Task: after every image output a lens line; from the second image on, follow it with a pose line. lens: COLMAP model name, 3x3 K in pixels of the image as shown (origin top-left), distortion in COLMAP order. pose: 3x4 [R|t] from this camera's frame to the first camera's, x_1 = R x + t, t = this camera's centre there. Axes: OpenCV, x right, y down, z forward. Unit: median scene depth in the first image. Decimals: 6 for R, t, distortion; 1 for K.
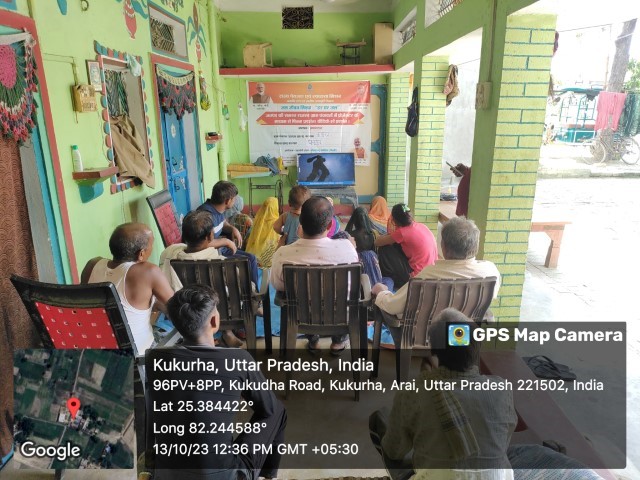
lens RADIAL K [[465.0, 0, 323.3], [0, 465.0, 240.8], [0, 0, 1]] dist [0.049119, -0.044936]
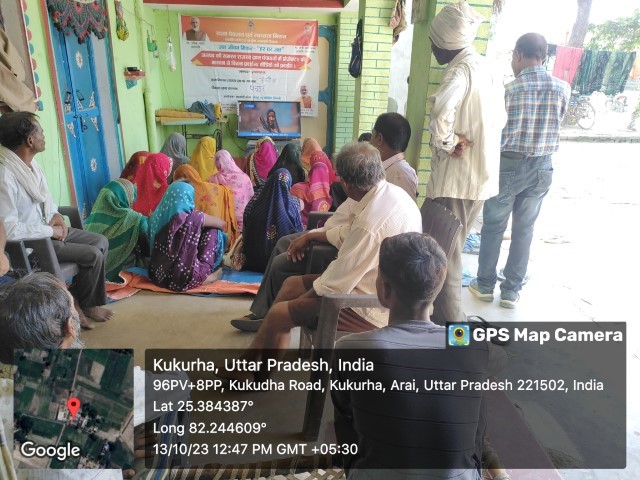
lens RADIAL K [[465.0, 0, 323.8], [0, 465.0, 245.3], [0, 0, 1]] dist [0.049119, -0.044936]
pose [[0.996922, 0.007970, 0.077995, 0.062173], [-0.014084, 0.996841, 0.078164, 0.030675], [-0.077126, -0.079022, 0.993885, 0.083762]]
